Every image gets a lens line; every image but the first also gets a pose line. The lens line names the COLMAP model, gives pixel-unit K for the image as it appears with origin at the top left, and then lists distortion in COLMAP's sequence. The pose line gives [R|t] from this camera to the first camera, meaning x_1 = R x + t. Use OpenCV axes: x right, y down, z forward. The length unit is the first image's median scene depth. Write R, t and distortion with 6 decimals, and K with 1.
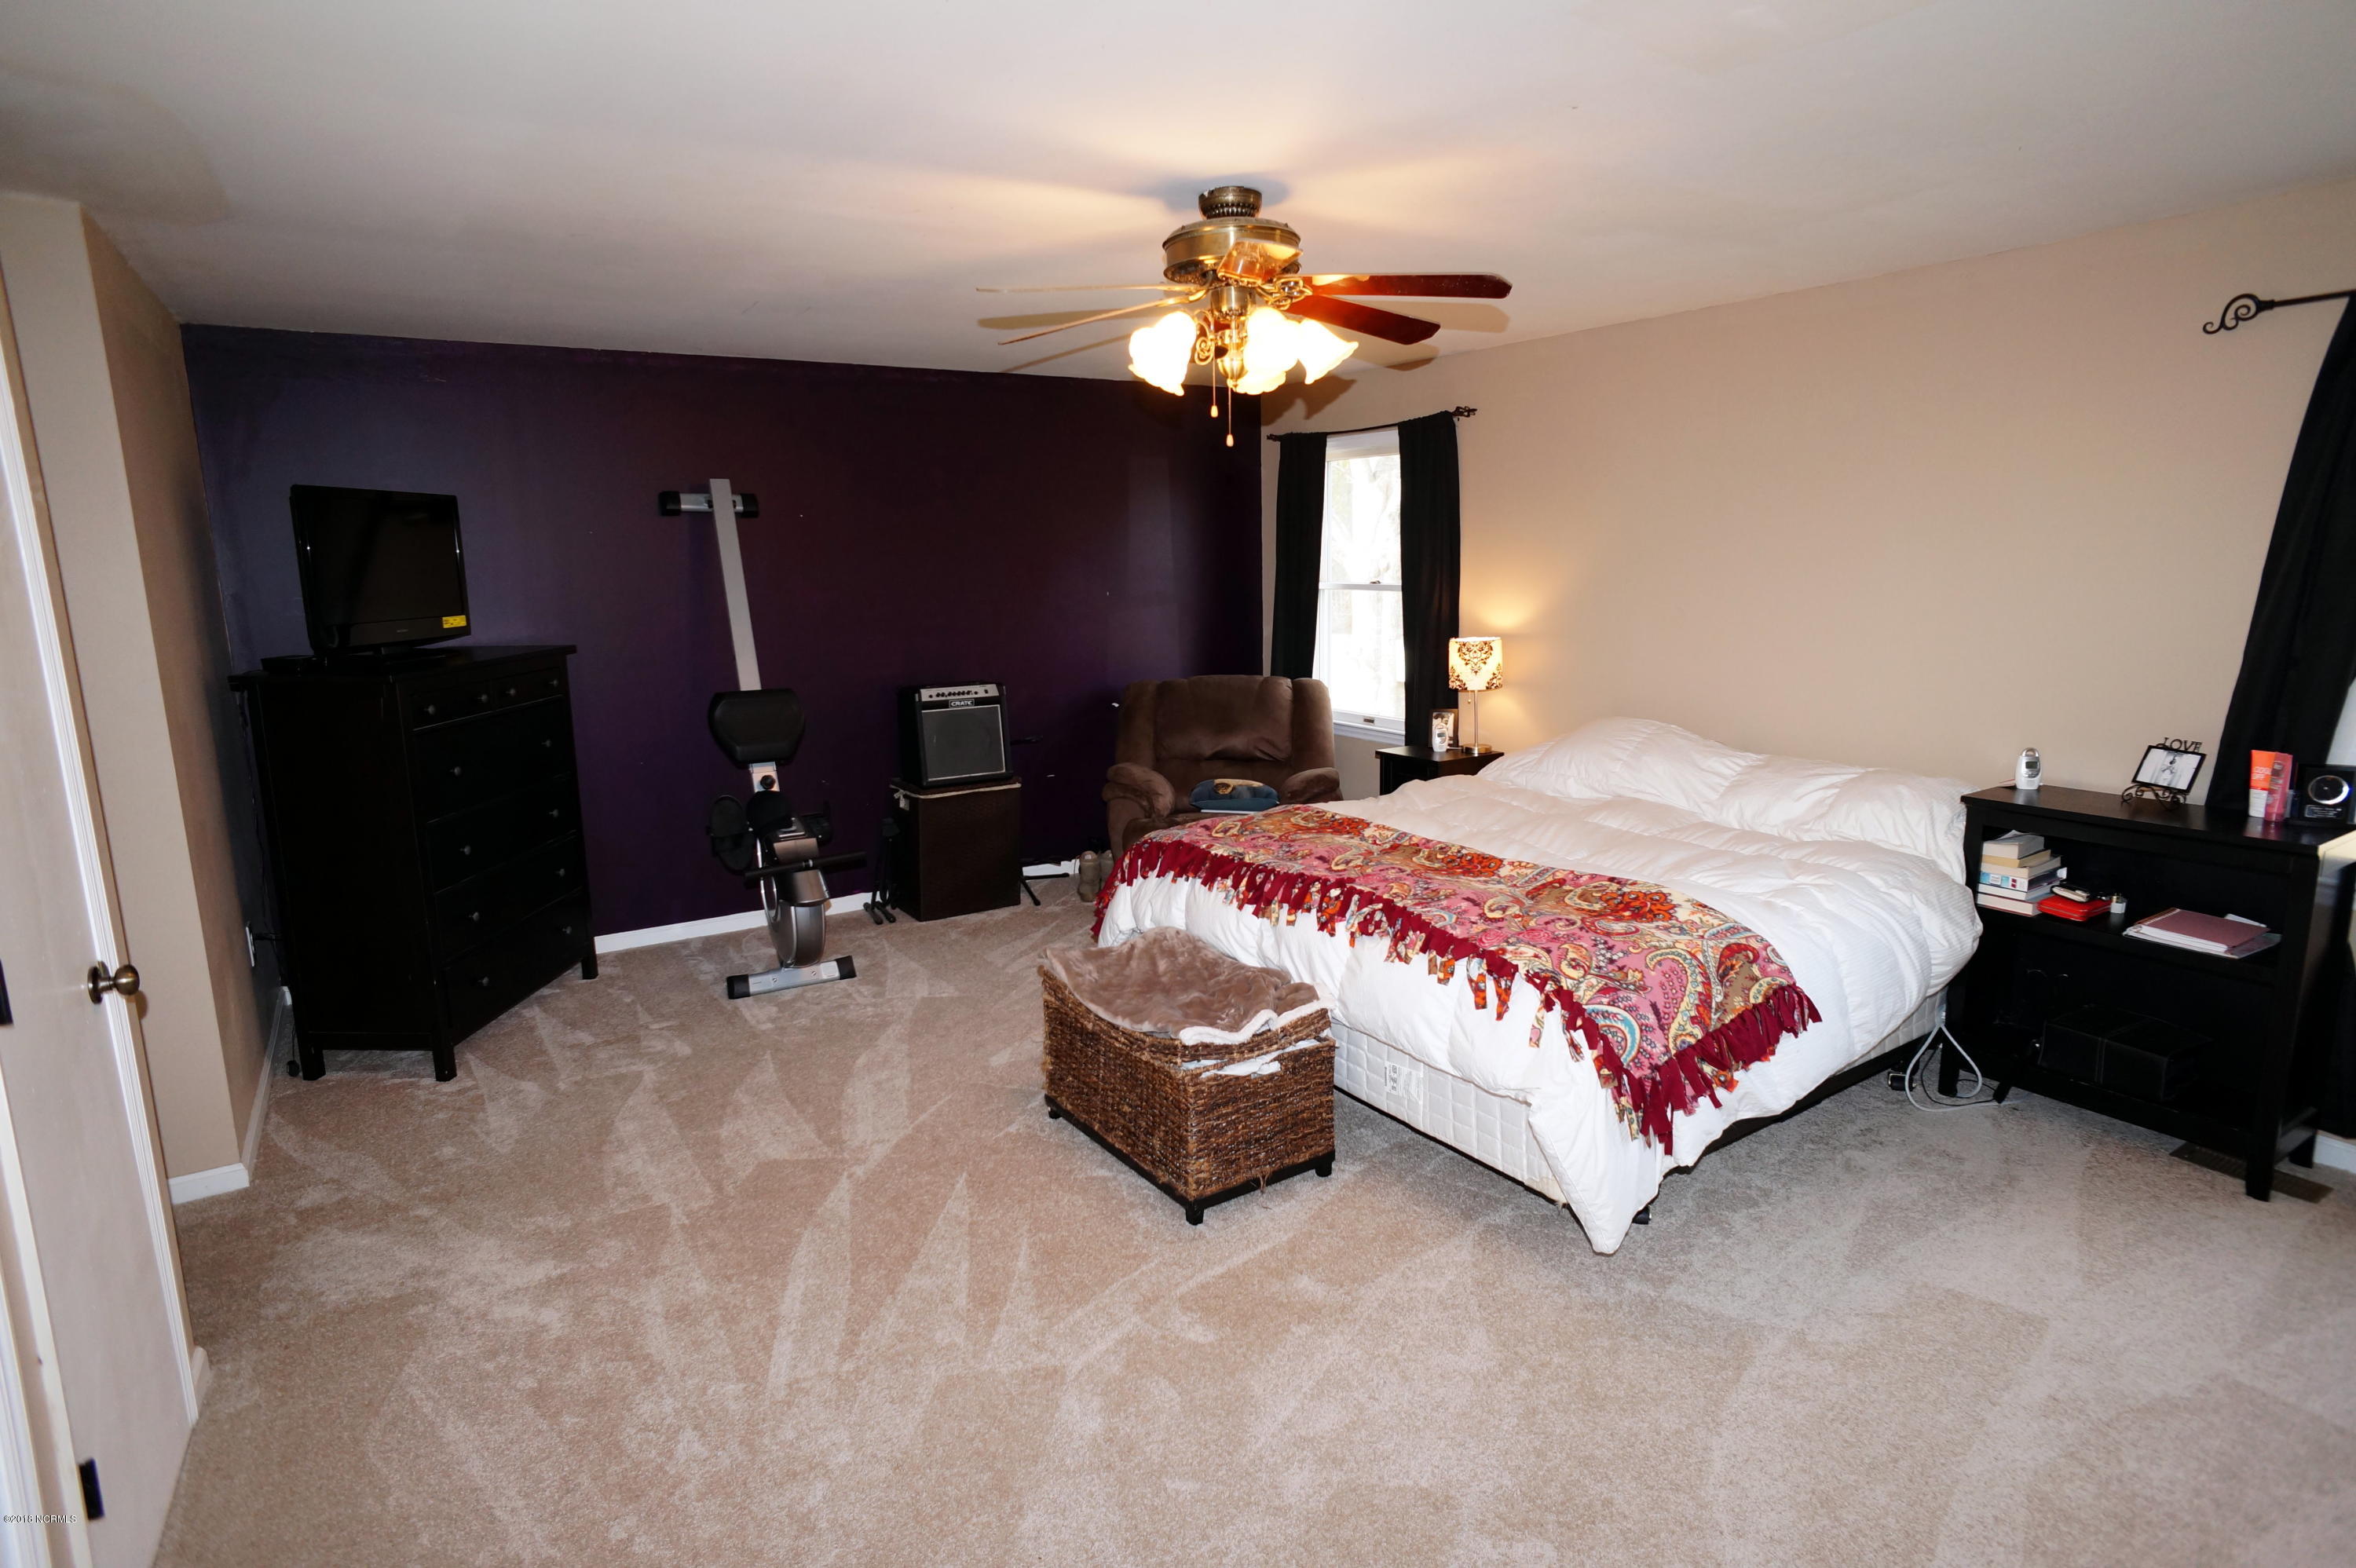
lens RADIAL K [[1247.8, 0, 1174.8], [0, 1247.8, 777.5], [0, 0, 1]] dist [-0.078800, 0.050603]
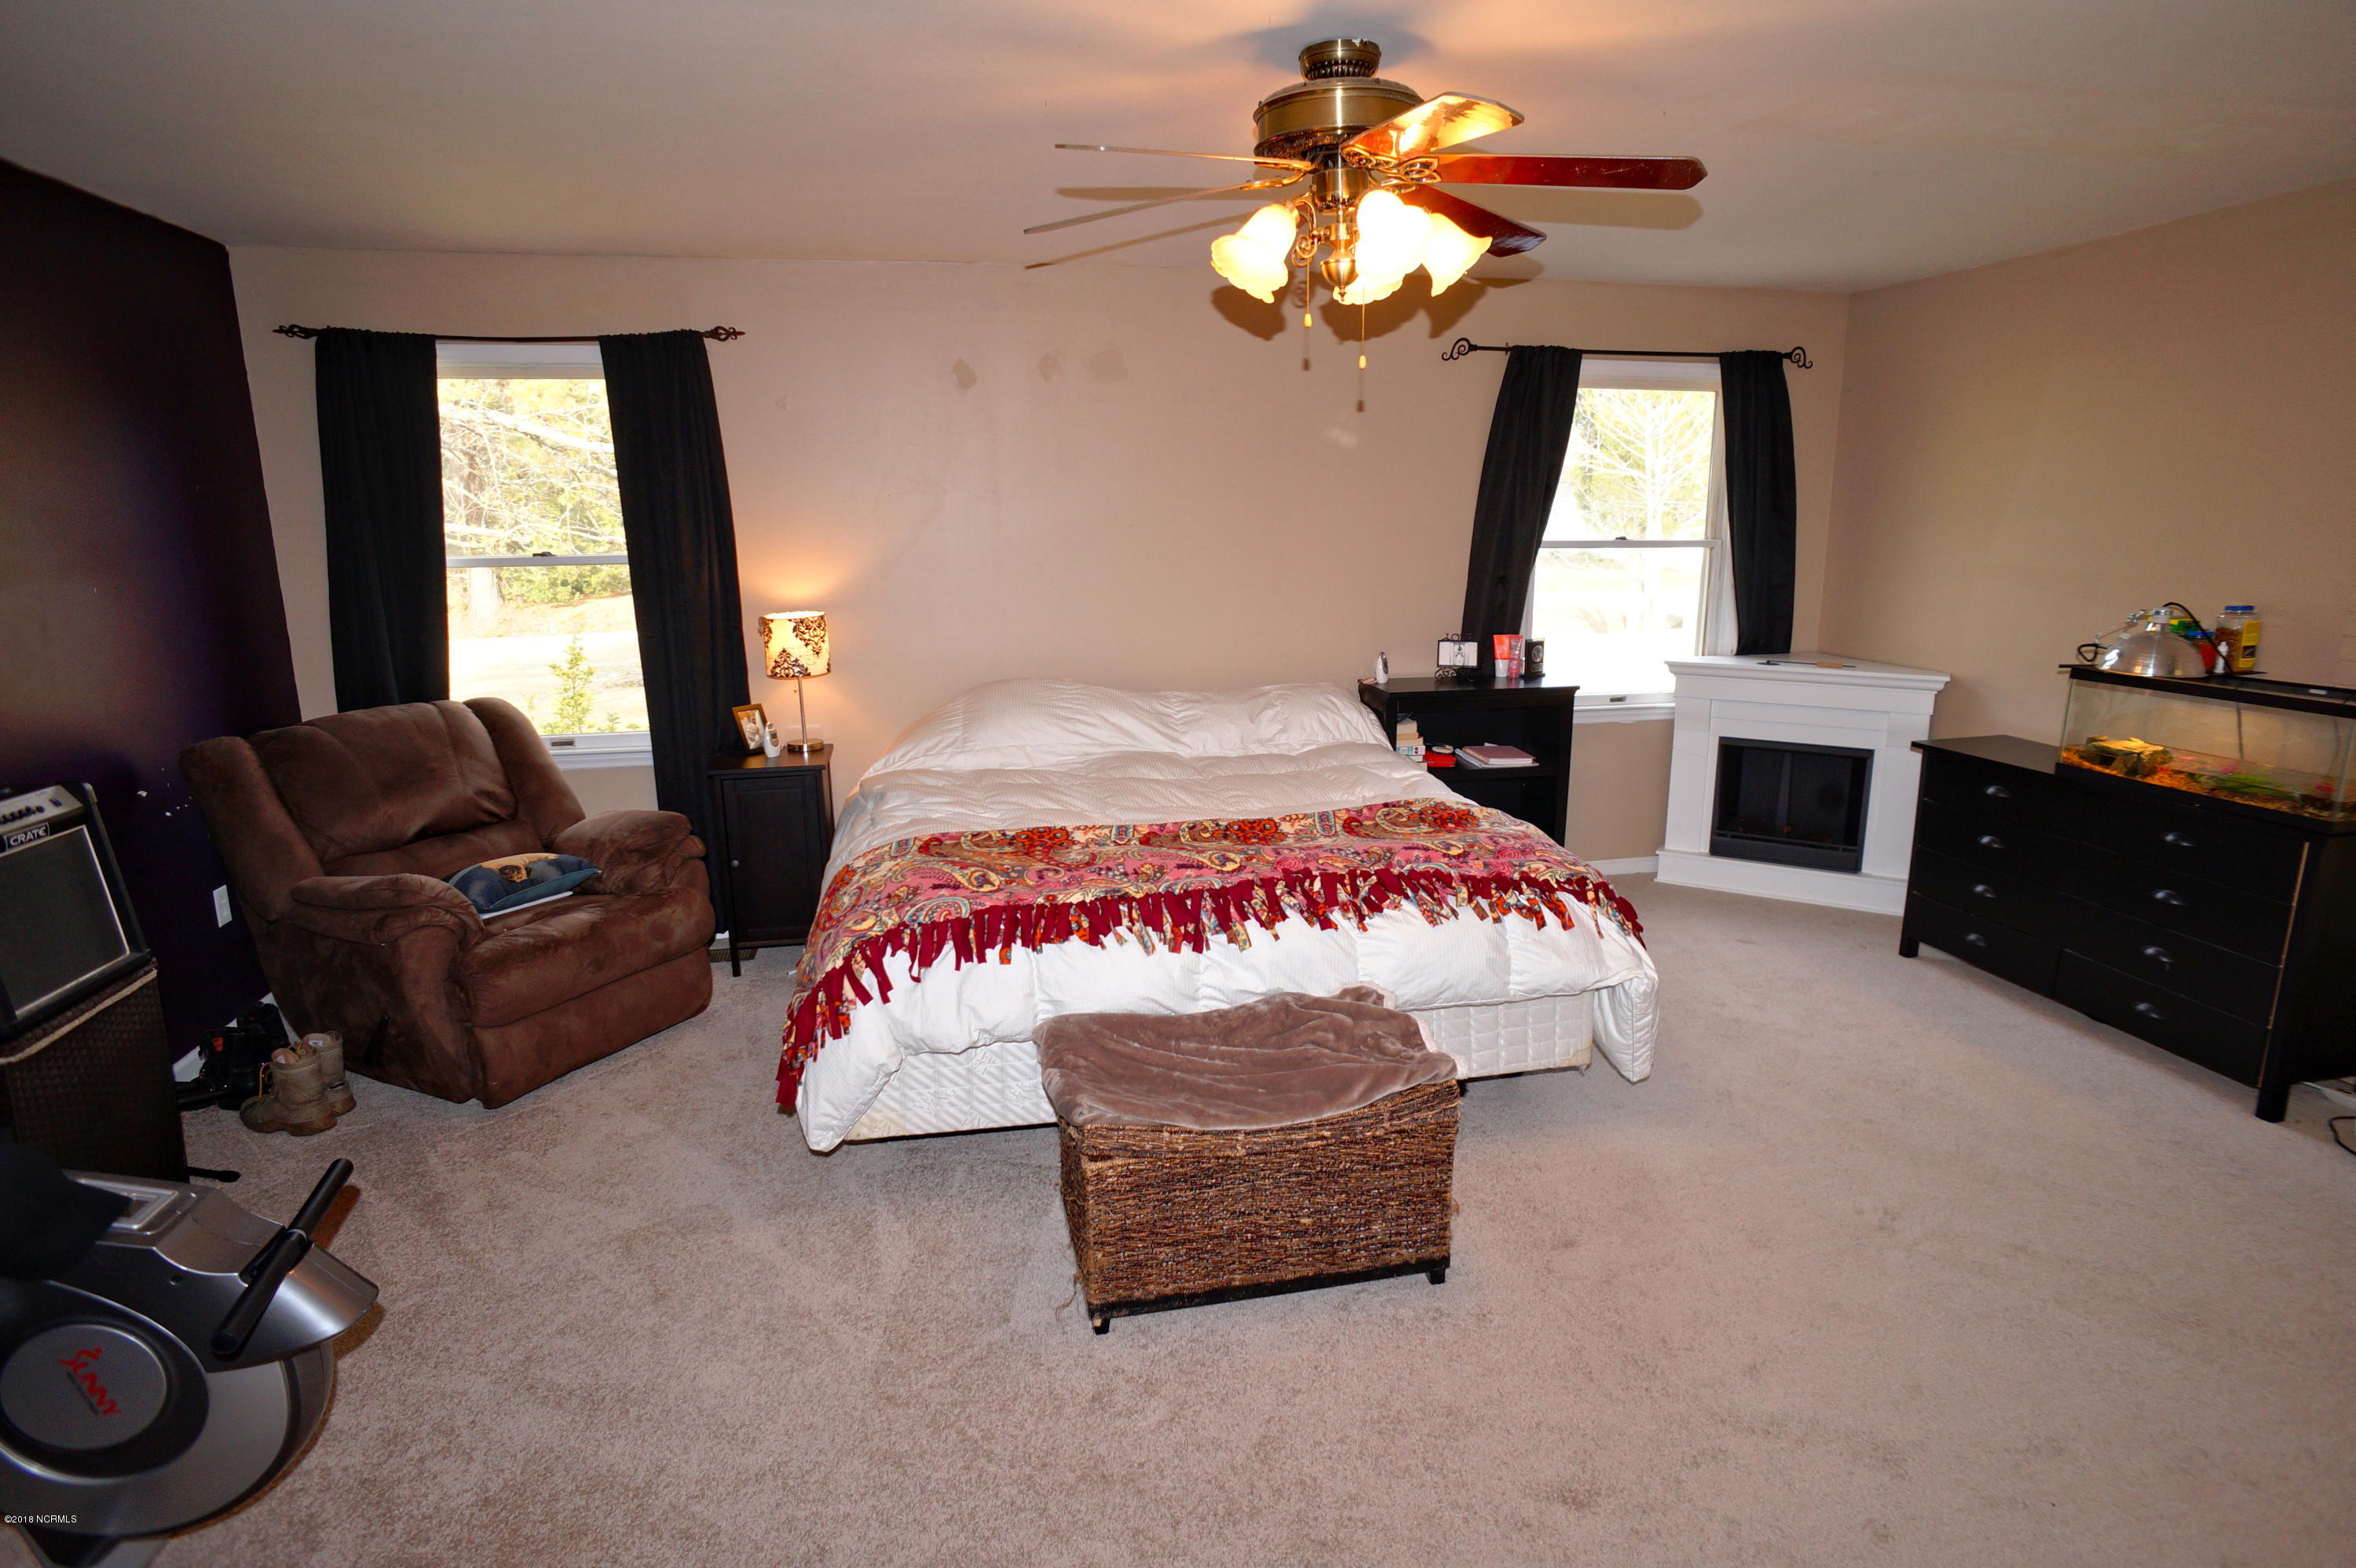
lens RADIAL K [[1247.8, 0, 1174.8], [0, 1247.8, 777.5], [0, 0, 1]] dist [-0.078800, 0.050603]
pose [[0.364193, -0.186597, 0.912439, -0.773070], [0.166302, 0.977007, 0.133423, -0.128210], [-0.916355, 0.103149, 0.386851, 0.802664]]
